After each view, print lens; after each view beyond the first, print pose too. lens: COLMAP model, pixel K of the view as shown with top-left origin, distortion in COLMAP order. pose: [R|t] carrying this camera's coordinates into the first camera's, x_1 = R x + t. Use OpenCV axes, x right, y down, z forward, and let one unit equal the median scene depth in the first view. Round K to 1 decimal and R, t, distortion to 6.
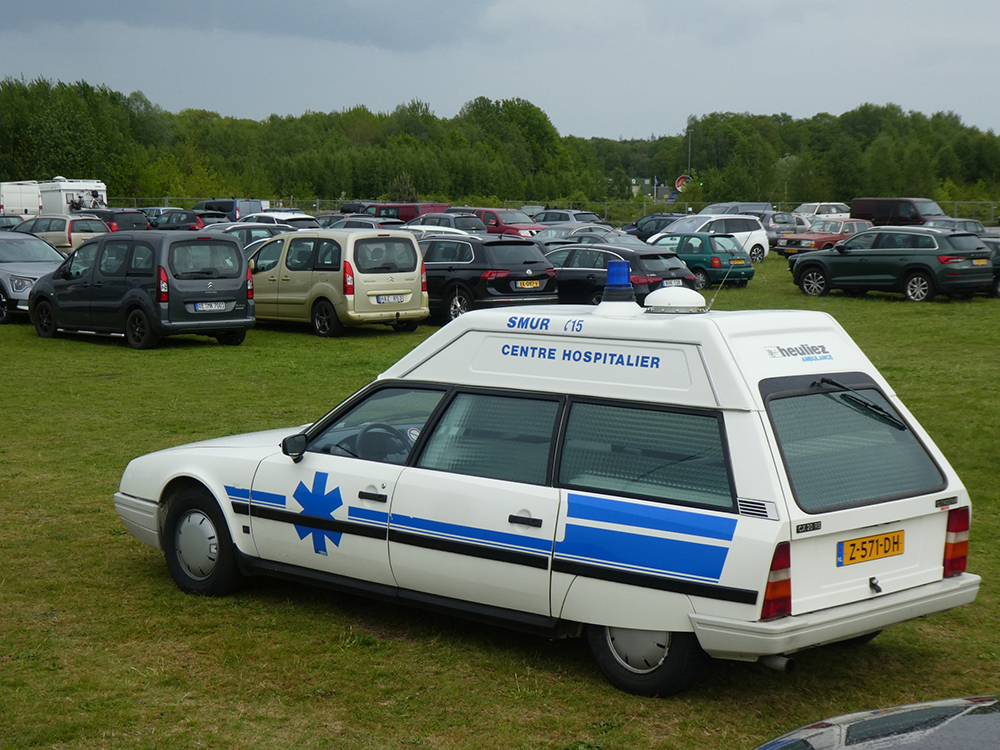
lens RADIAL K [[1891.4, 0, 503.7], [0, 1891.4, 375.2], [0, 0, 1]] dist [0.097255, 0.000000]
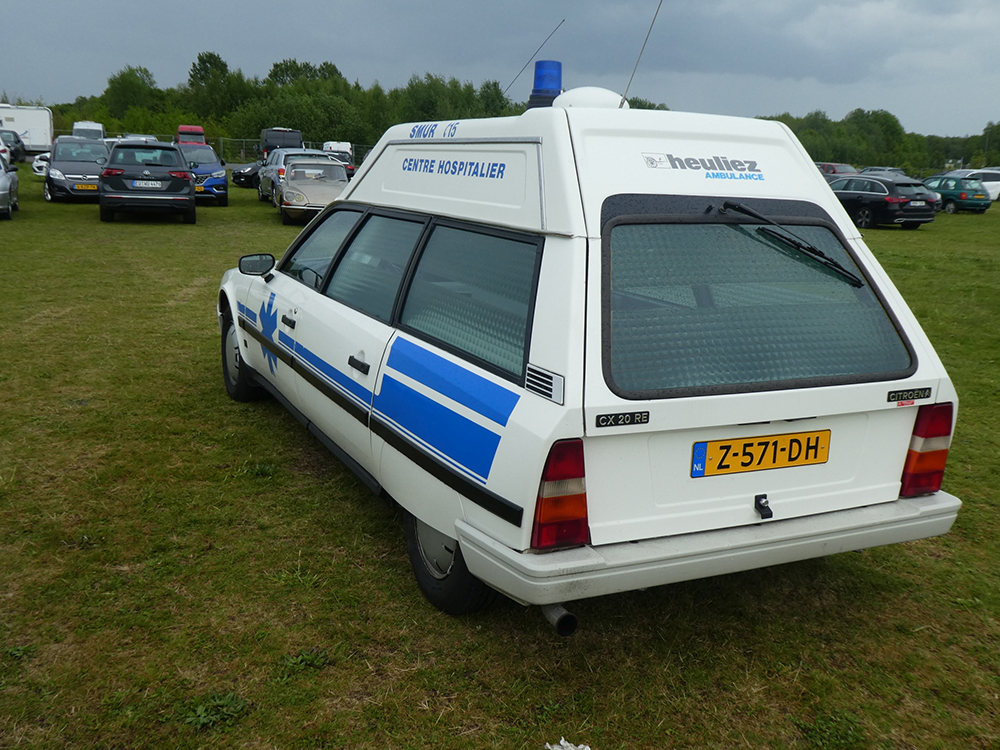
lens RADIAL K [[1009.8, 0, 492.1], [0, 1009.8, 370.6], [0, 0, 1]] dist [0.006667, 0.000000]
pose [[0.940231, 0.098468, -0.325991, 0.212244], [-0.061630, 0.990678, 0.121487, 0.022923], [0.334915, -0.094135, 0.937534, 0.614539]]
